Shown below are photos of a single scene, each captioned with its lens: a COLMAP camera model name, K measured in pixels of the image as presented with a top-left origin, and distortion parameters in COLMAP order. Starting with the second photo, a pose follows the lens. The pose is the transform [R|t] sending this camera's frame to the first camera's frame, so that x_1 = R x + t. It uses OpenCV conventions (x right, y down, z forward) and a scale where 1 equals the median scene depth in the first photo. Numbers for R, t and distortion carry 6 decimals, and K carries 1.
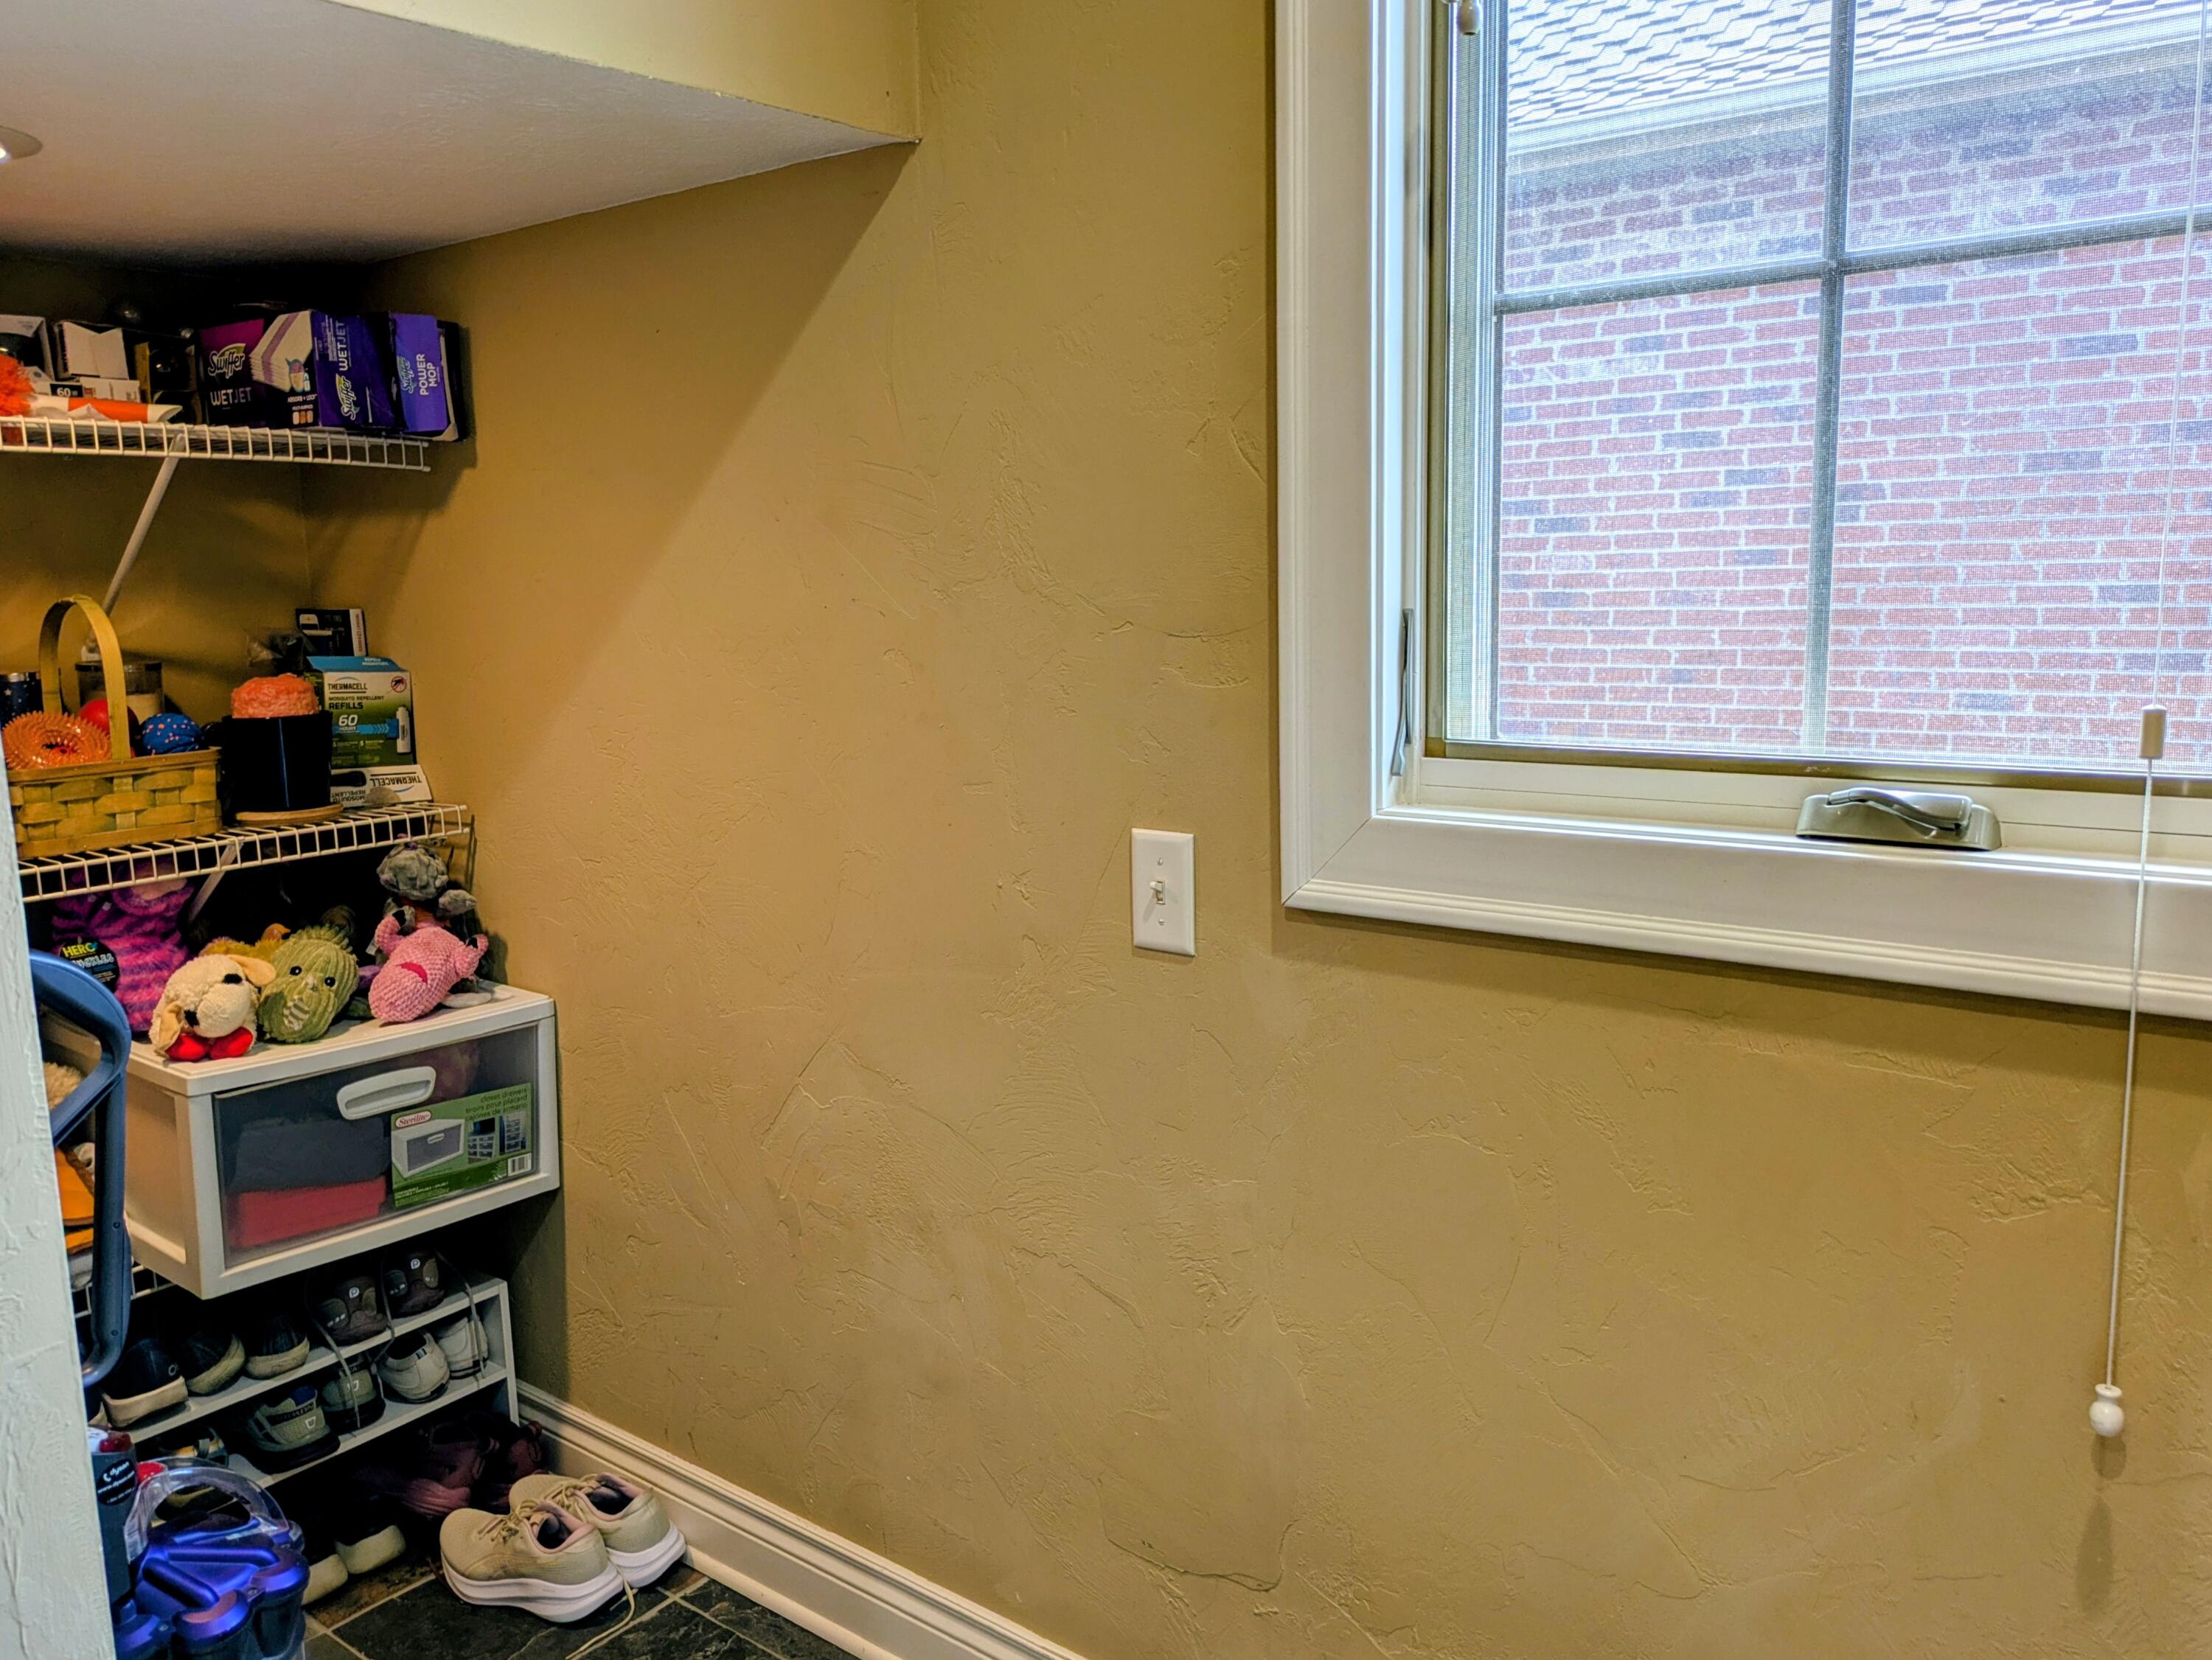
lens RADIAL K [[1690.4, 0, 1097.9], [0, 1690.4, 820.1], [0, 0, 1]] dist [0.060611, -0.060795]
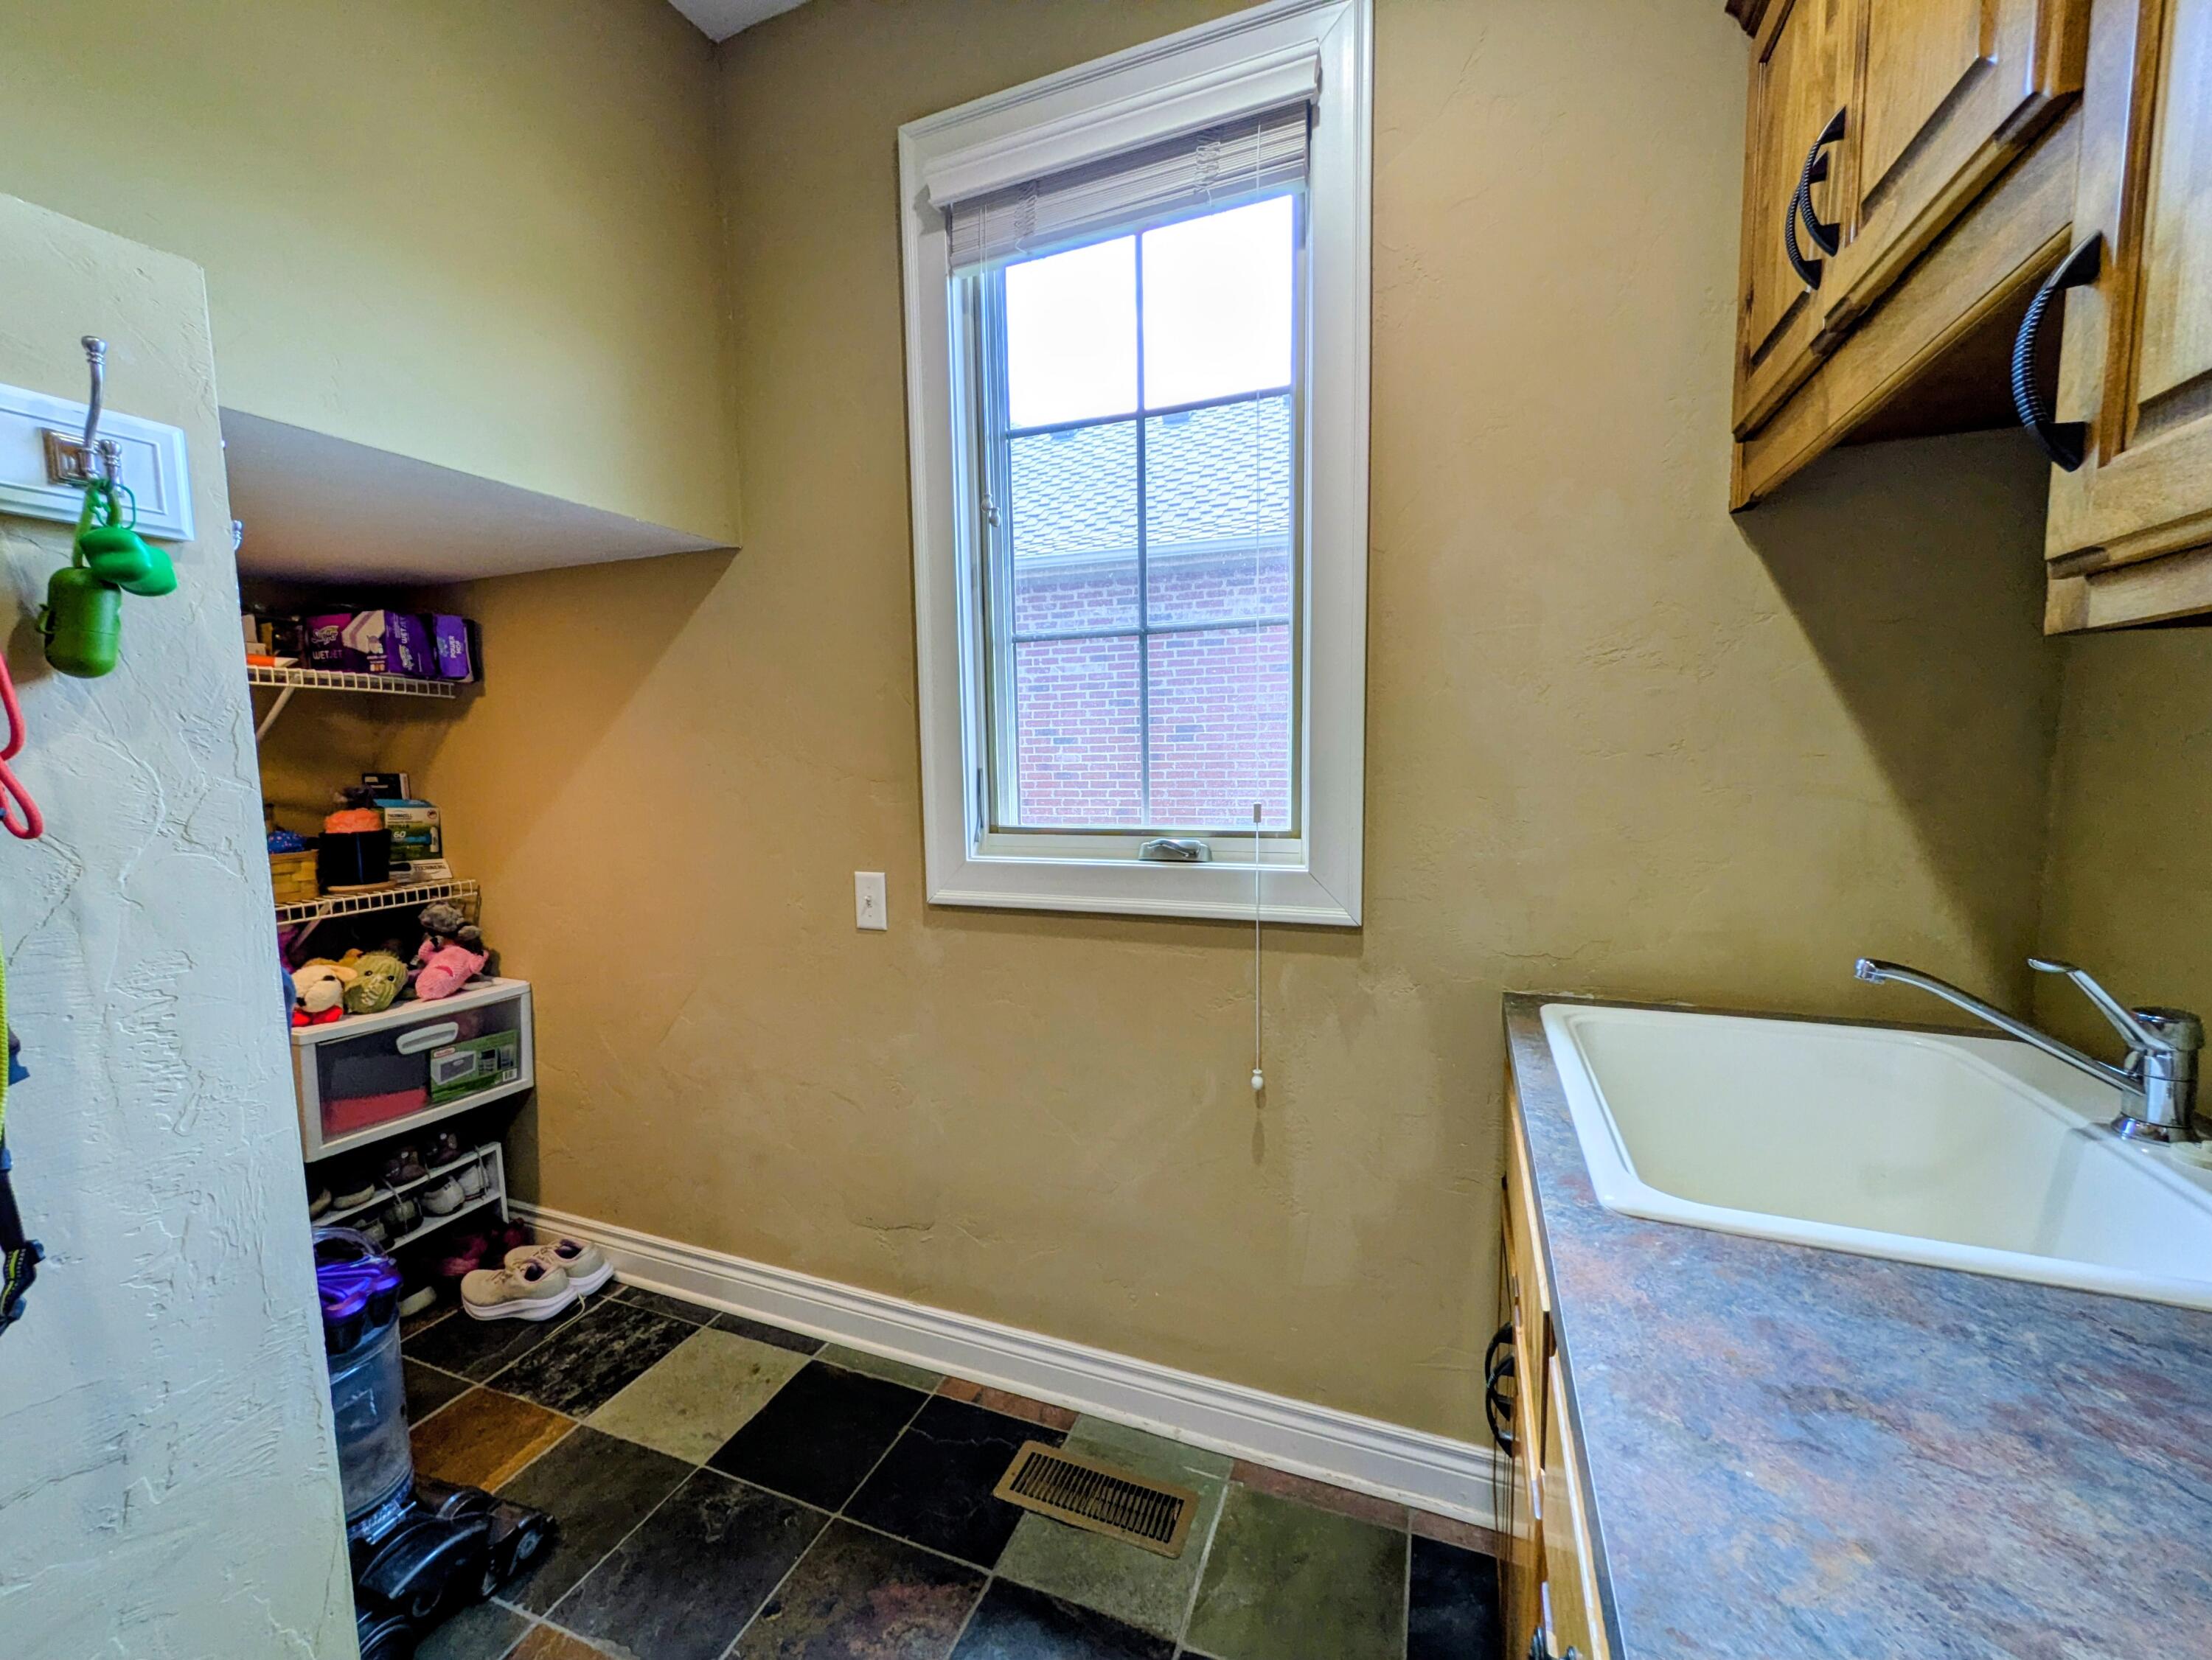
lens RADIAL K [[874.8, 0, 1105.7], [0, 874.8, 836.2], [0, 0, 1]] dist [-0.001764, 0.001039]
pose [[0.955244, -0.017726, 0.295287, -0.001779], [0.036789, 0.997572, -0.059126, 0.027453], [-0.293522, 0.067343, 0.953577, -0.103233]]
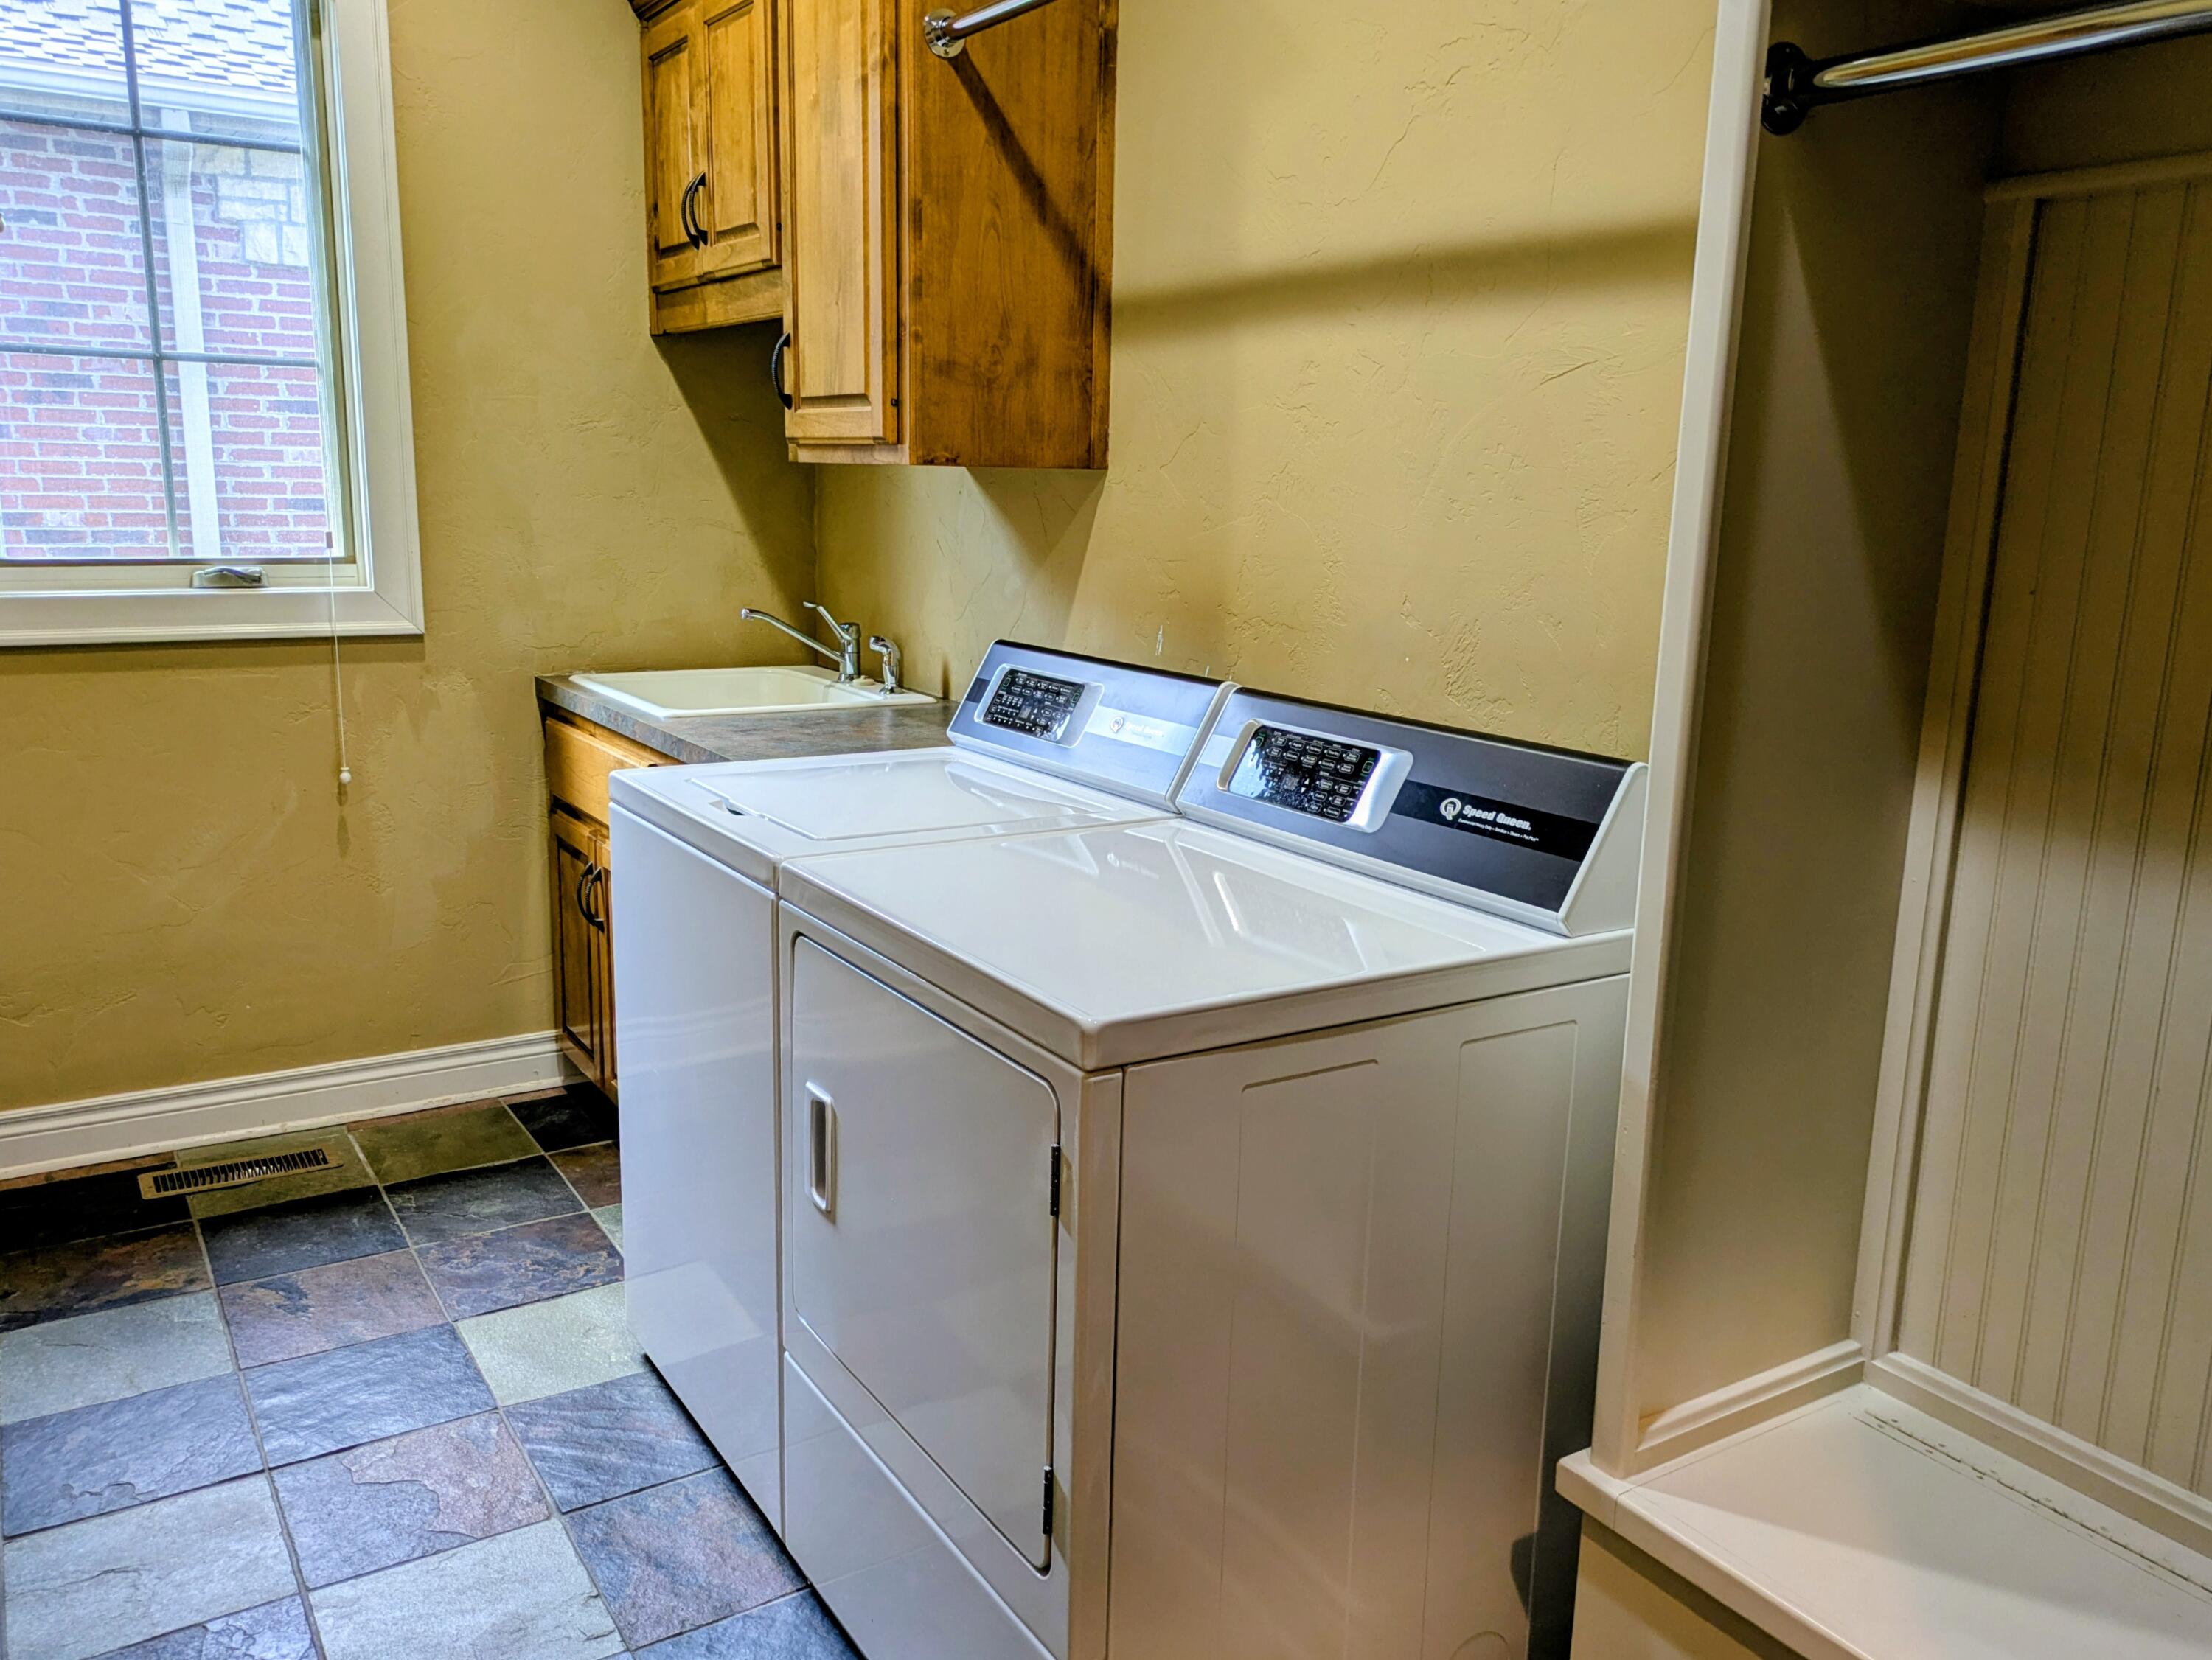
lens RADIAL K [[1690.4, 0, 1098.6], [0, 1690.4, 824.3], [0, 0, 1]] dist [0.060611, -0.060795]
pose [[0.320977, -0.161935, 0.933140, -0.906881], [0.114218, 0.984701, 0.131595, 0.099196], [-0.940174, 0.064343, 0.334562, -0.617873]]
